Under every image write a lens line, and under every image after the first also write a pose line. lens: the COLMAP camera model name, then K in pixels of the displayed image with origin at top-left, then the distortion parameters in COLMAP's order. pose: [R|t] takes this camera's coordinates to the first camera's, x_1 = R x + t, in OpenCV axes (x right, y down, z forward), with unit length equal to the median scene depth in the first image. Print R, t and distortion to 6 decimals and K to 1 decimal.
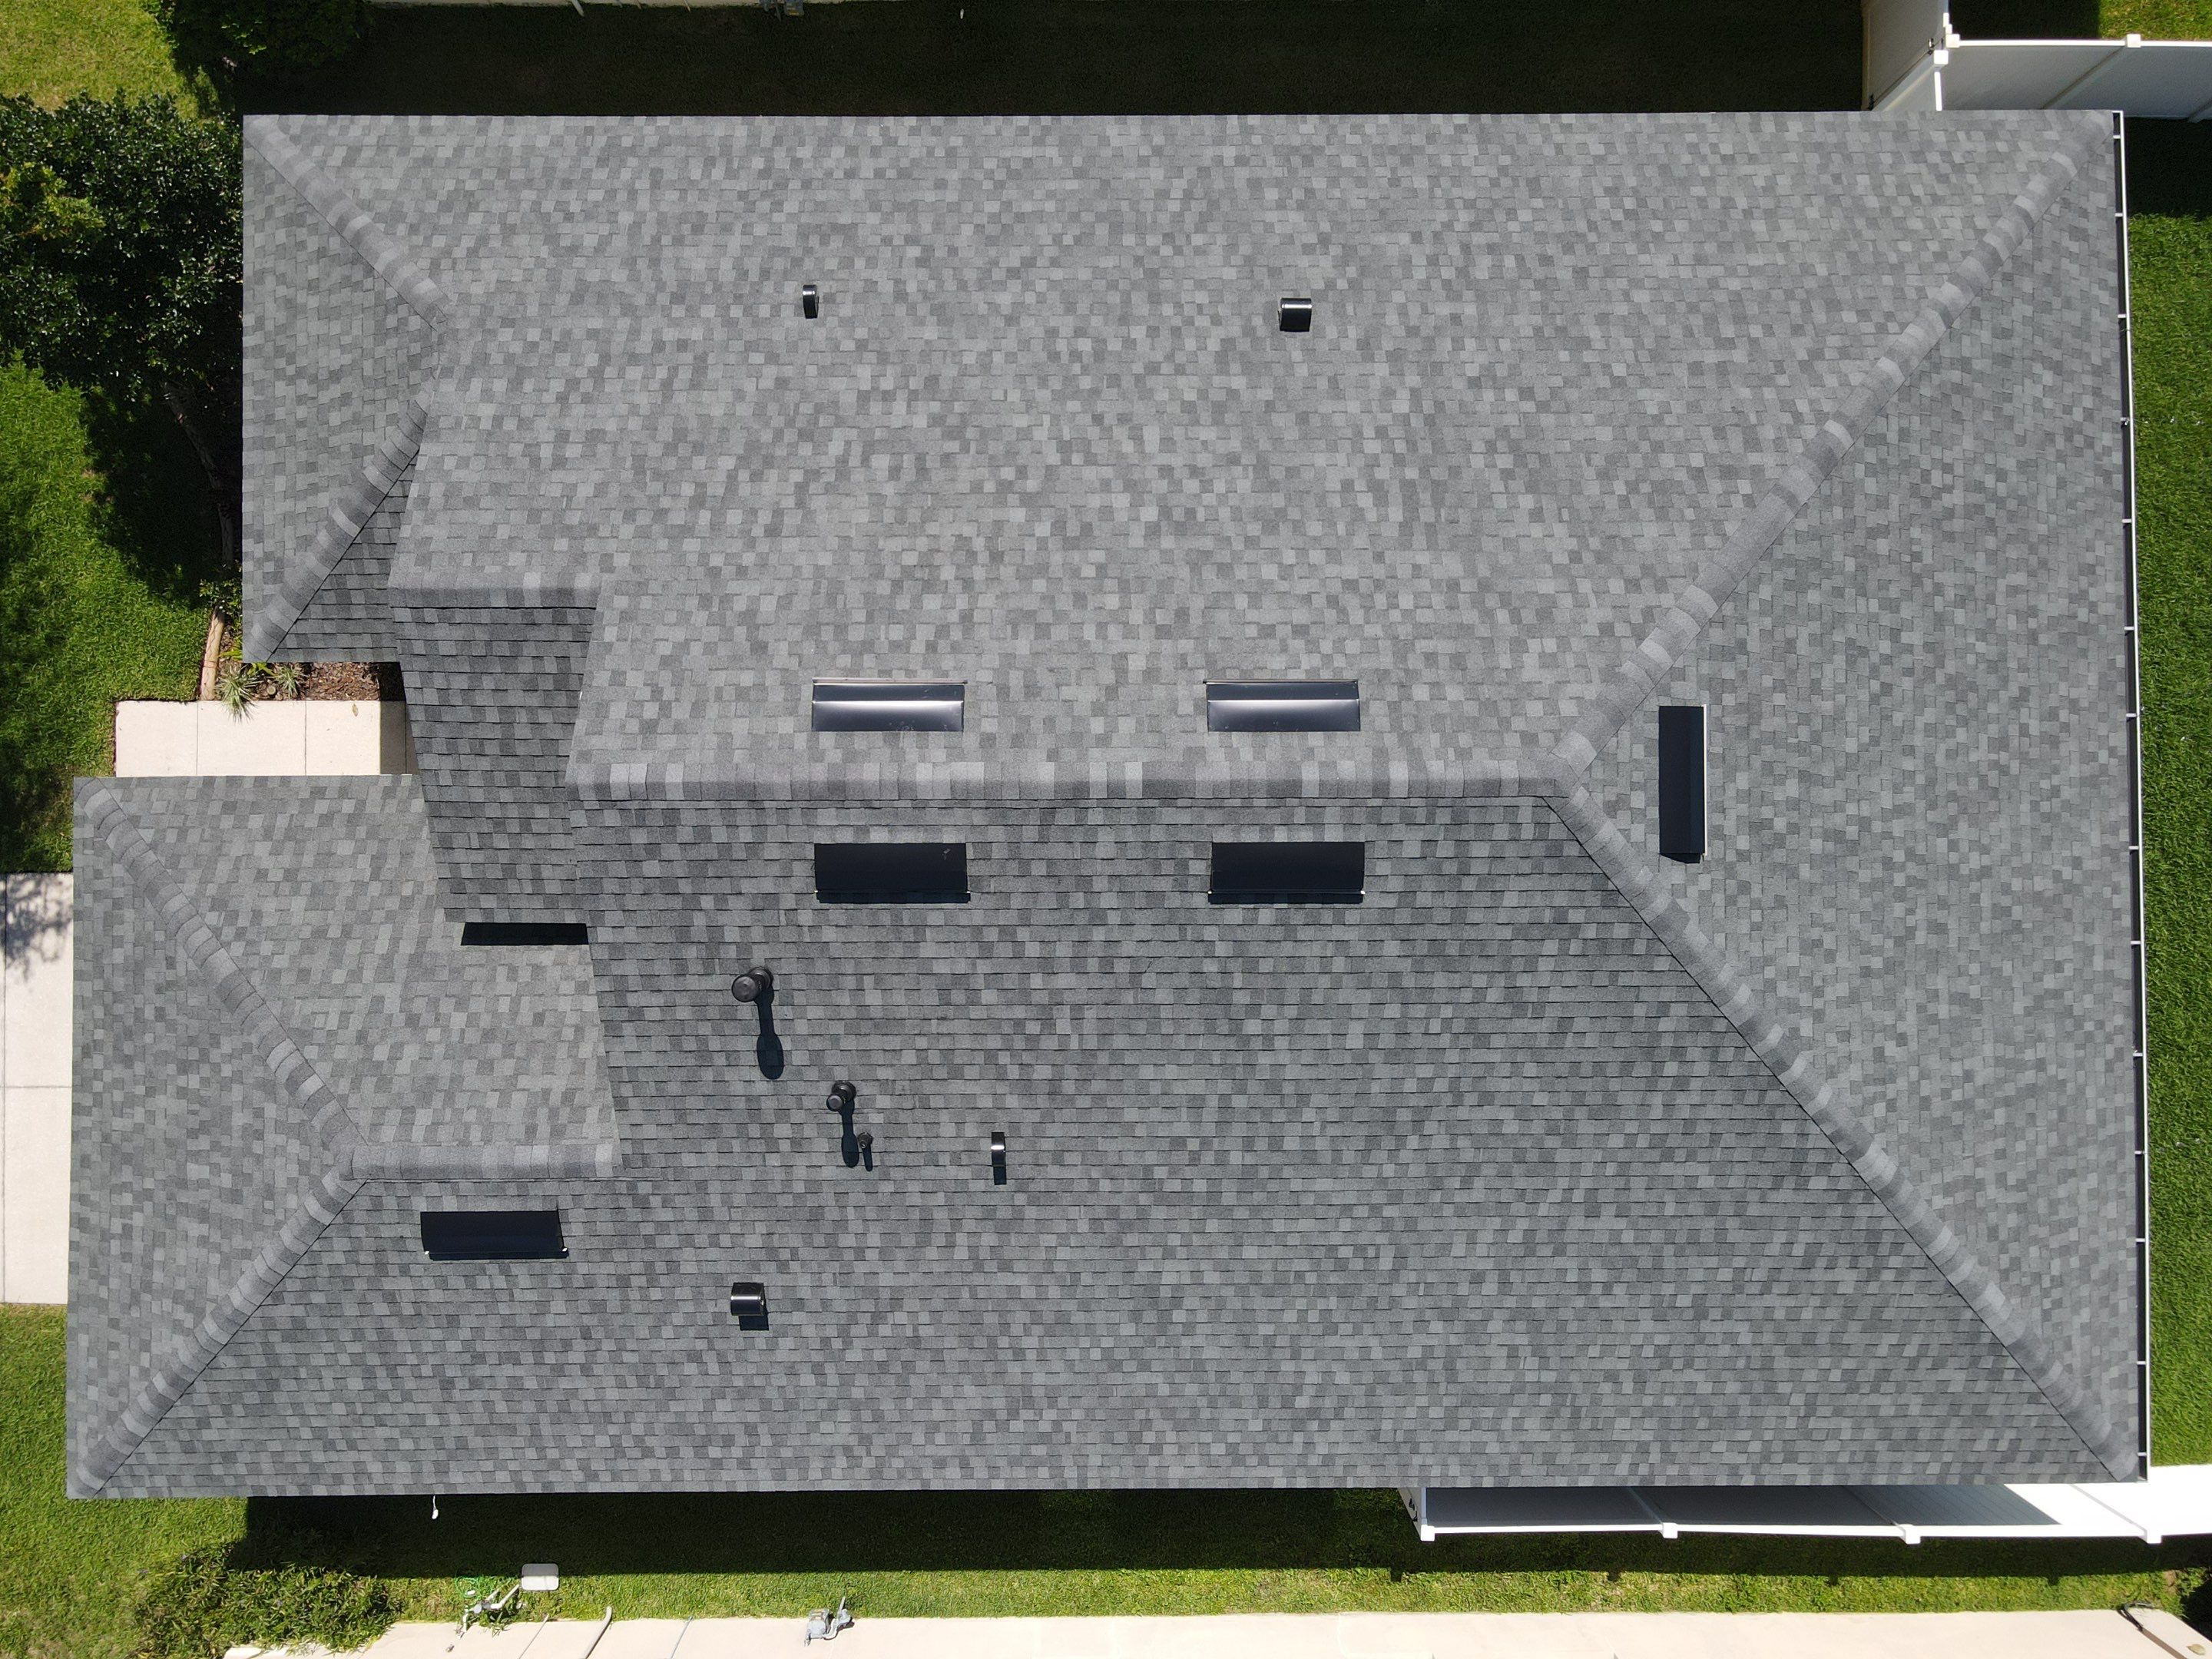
lens RADIAL K [[1615.6, 0, 1072.7], [0, 1615.6, 816.3], [0, 0, 1]] dist [-0.001780, 0.028690]
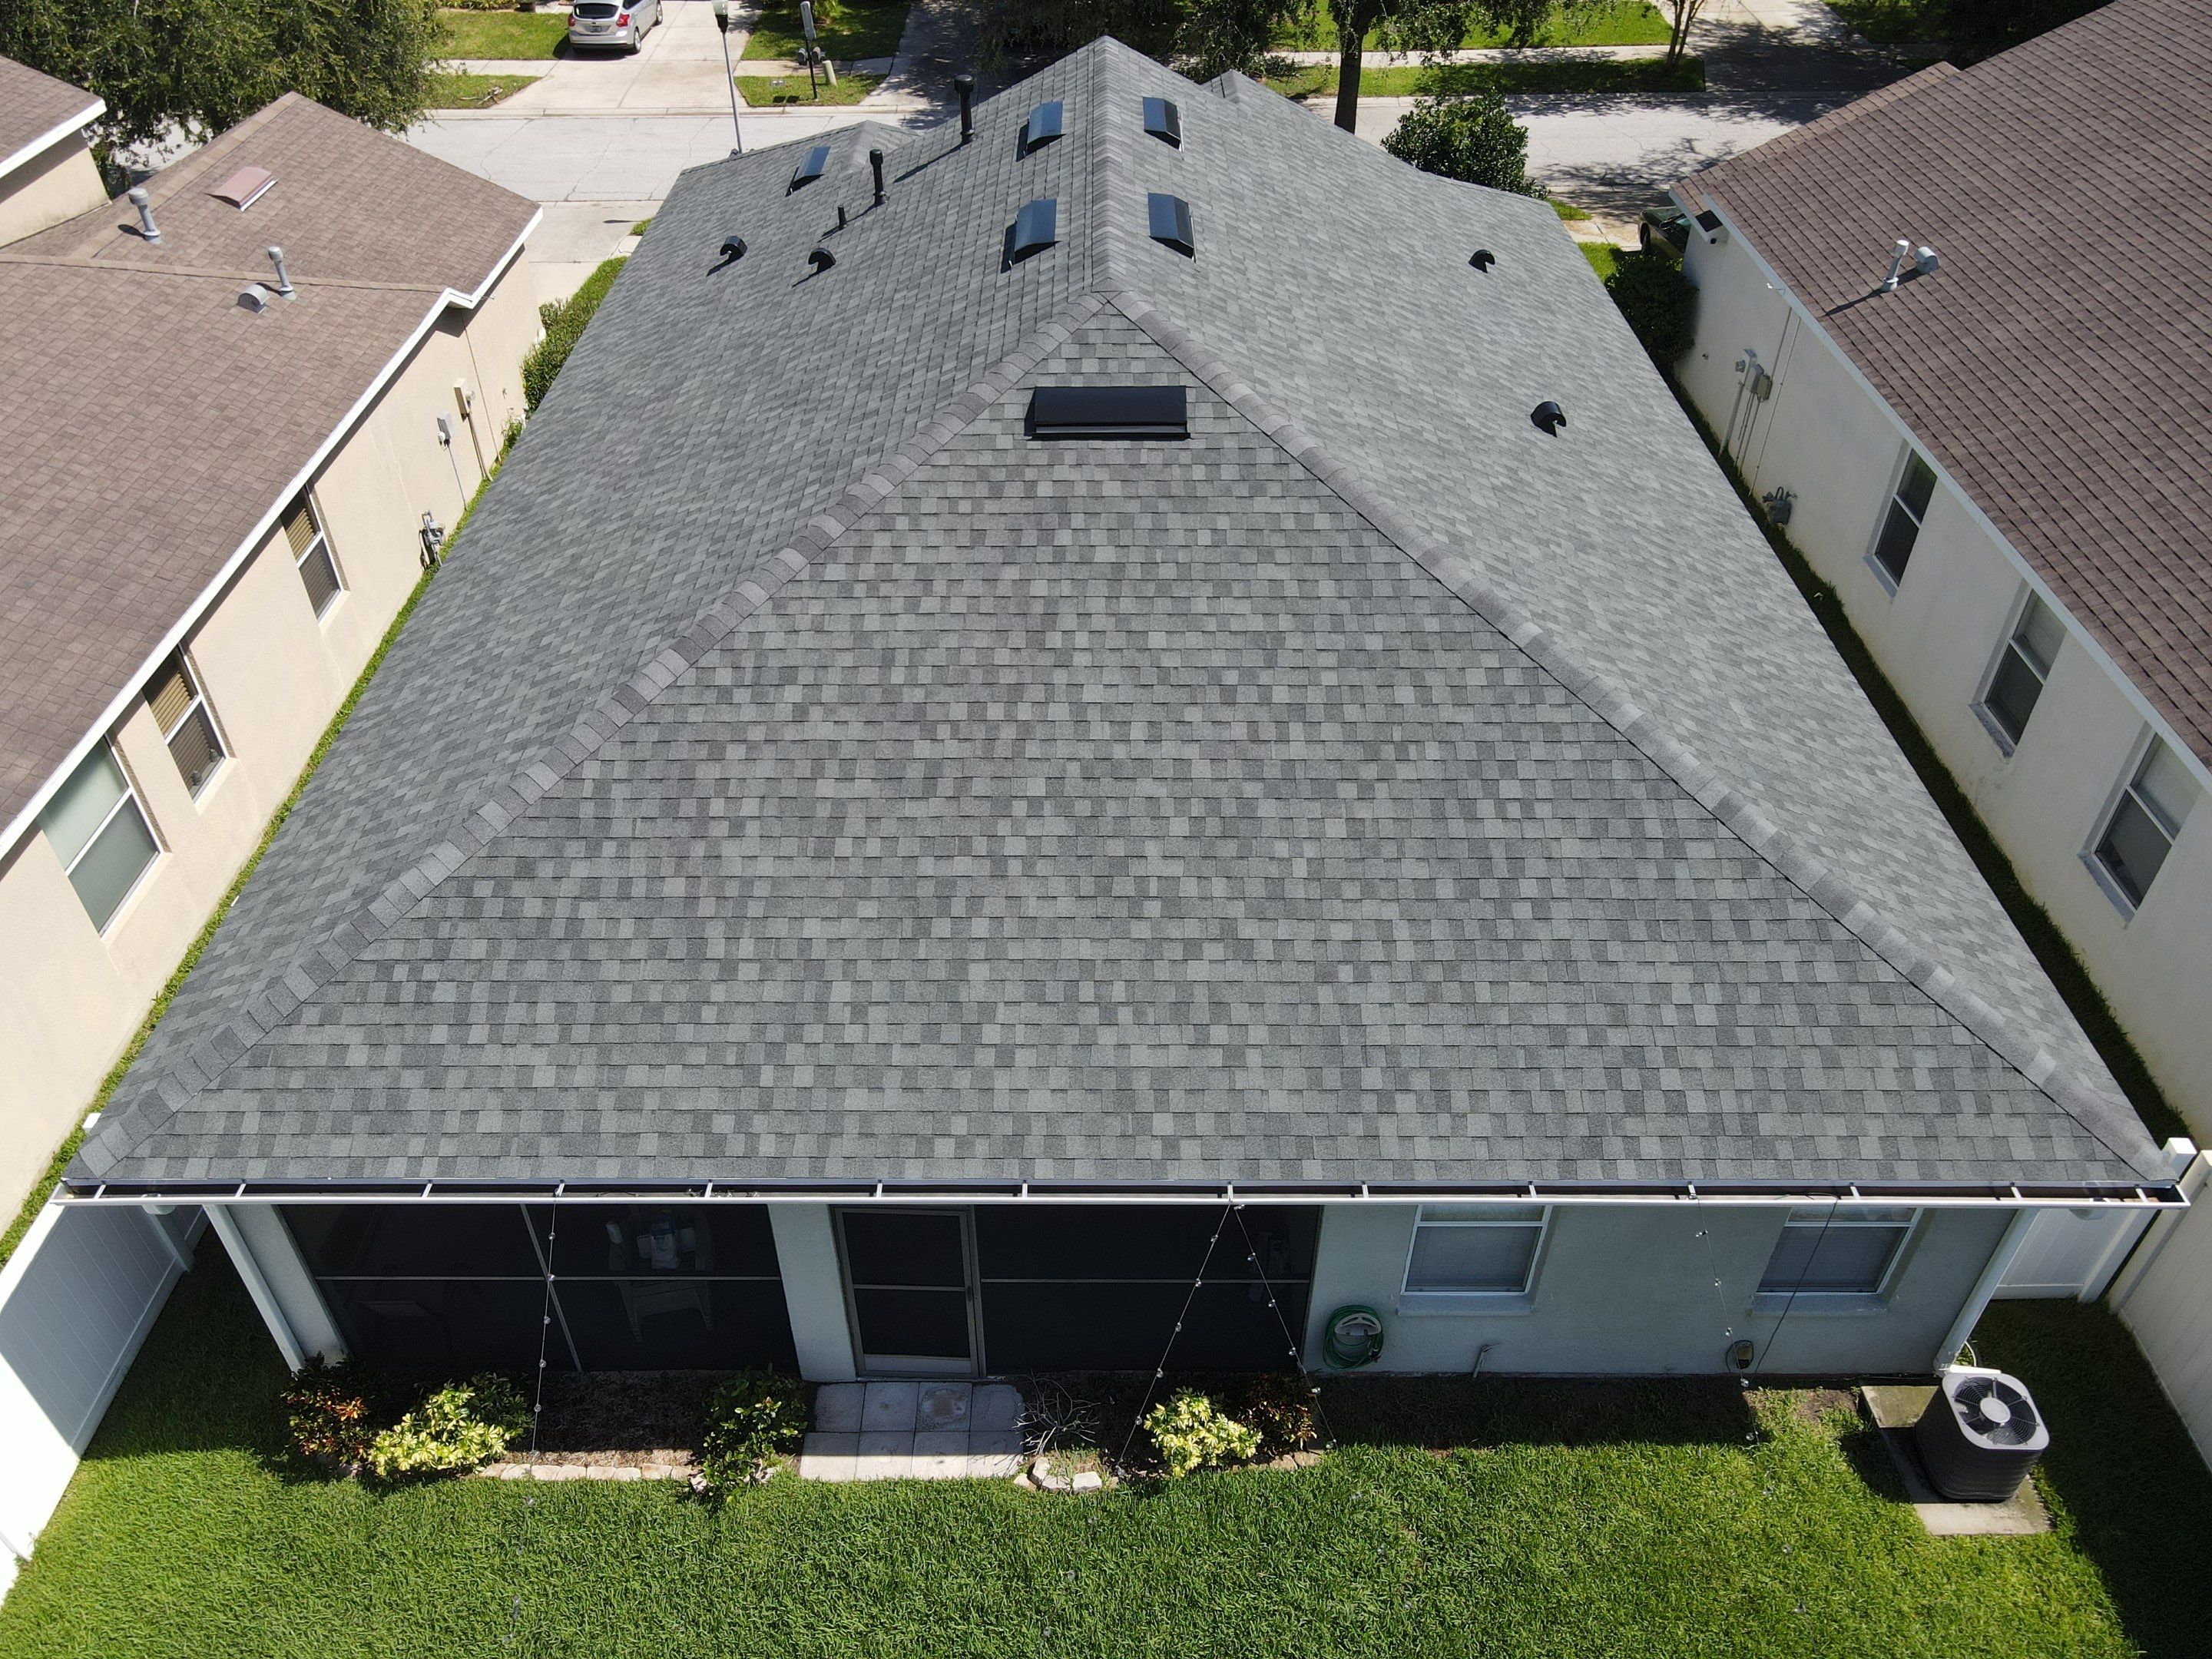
lens RADIAL K [[1615.6, 0, 1074.0], [0, 1615.6, 811.4], [0, 0, 1]] dist [-0.001780, 0.028690]
pose [[-0.016361, 0.628194, -0.777885, 1.146283], [-0.999300, 0.015912, 0.033868, -0.026522], [0.033654, 0.777894, 0.627493, 0.516595]]
